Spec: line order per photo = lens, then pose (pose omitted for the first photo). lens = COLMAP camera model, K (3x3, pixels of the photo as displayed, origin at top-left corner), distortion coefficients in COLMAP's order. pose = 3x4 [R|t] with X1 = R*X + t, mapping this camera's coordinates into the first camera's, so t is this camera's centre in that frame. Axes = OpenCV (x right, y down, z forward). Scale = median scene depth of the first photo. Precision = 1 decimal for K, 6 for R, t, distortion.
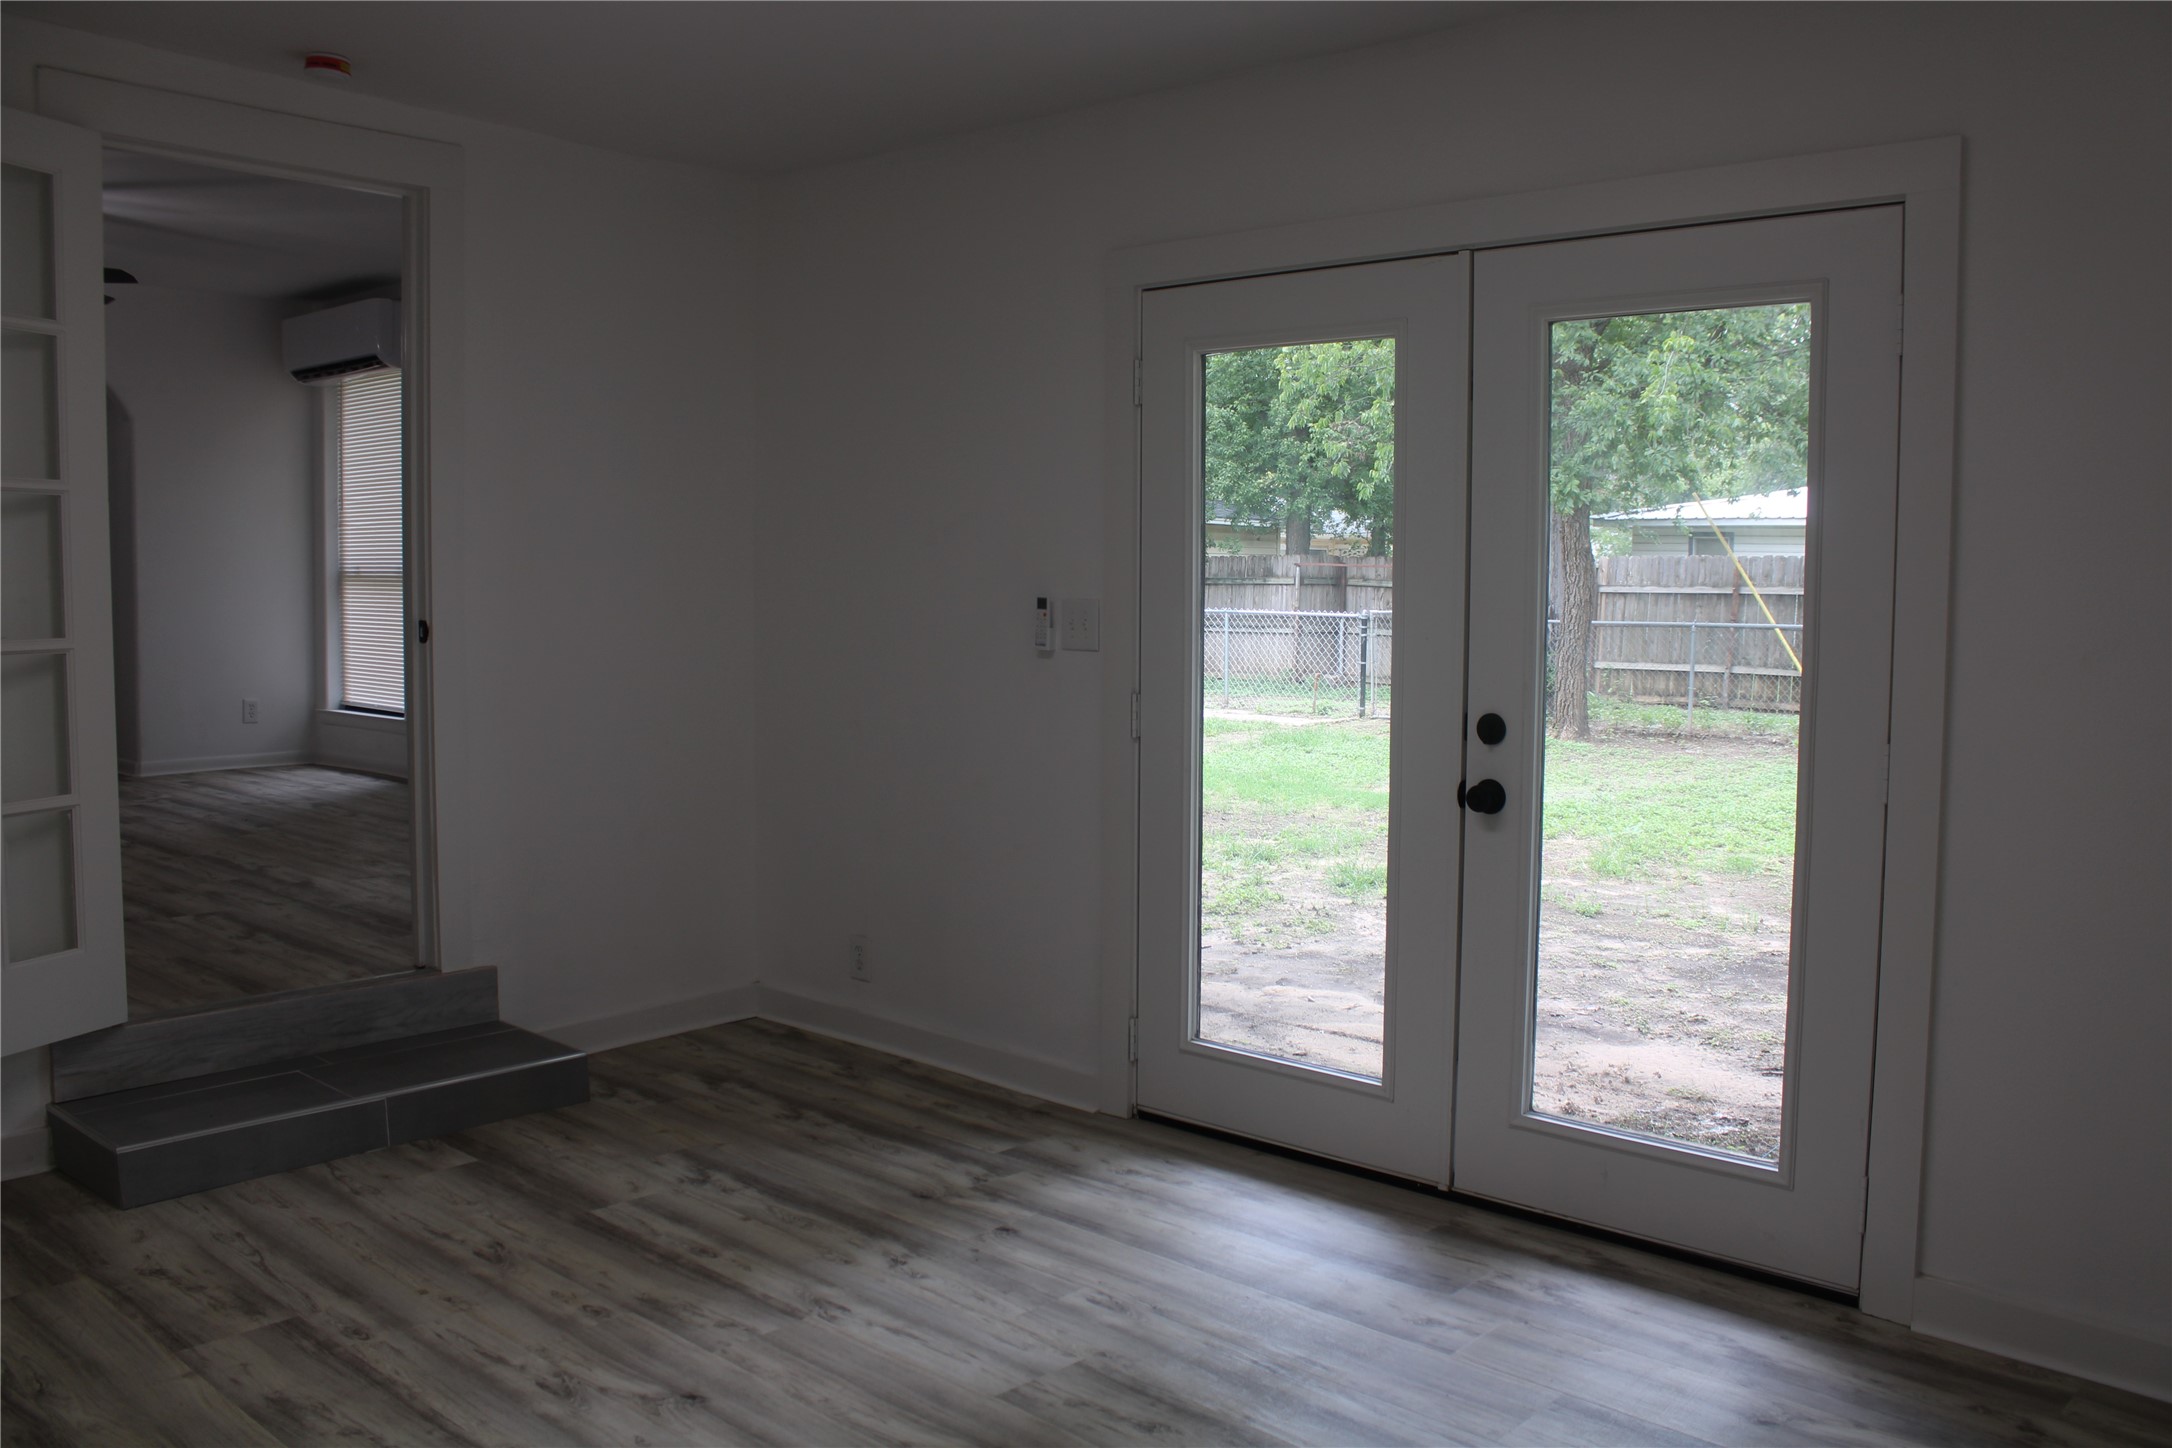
lens RADIAL K [[1838.5, 0, 1086.0], [0, 1838.5, 724.0], [0, 0, 1]] dist [-0.000365, 0.003834]
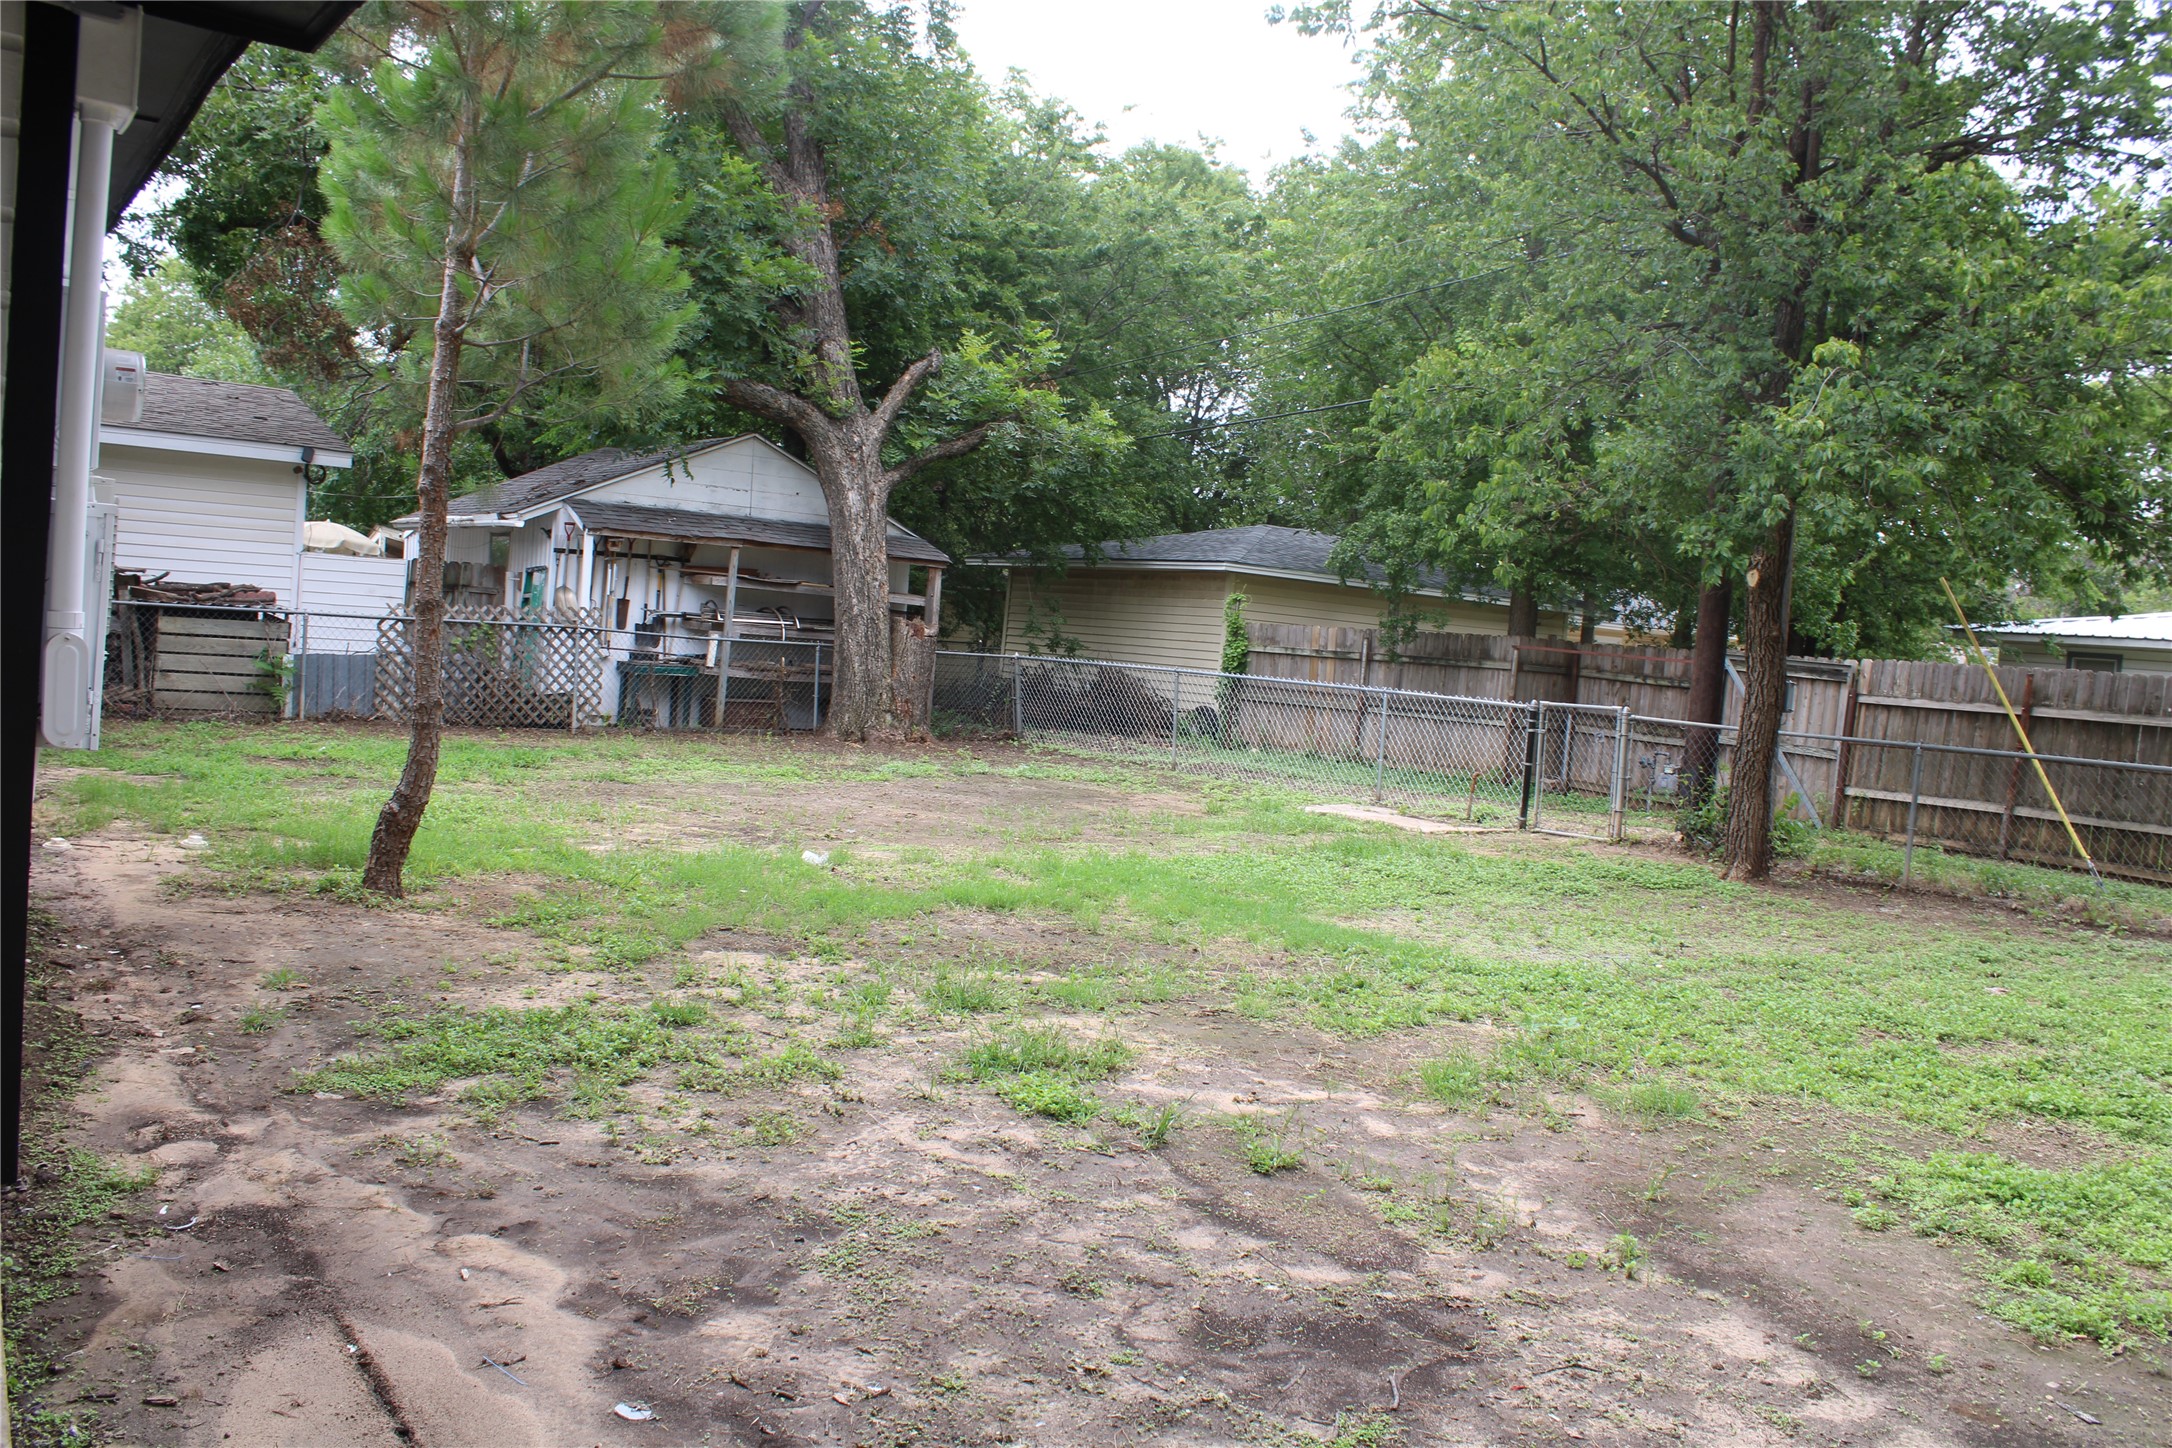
lens RADIAL K [[1838.5, 0, 1086.0], [0, 1838.5, 724.0], [0, 0, 1]] dist [-0.000365, 0.003834]
pose [[0.975749, 0.077852, -0.204582, 0.122735], [-0.086356, 0.995719, -0.032963, -0.006293], [0.201140, 0.049831, 0.978294, 0.147193]]
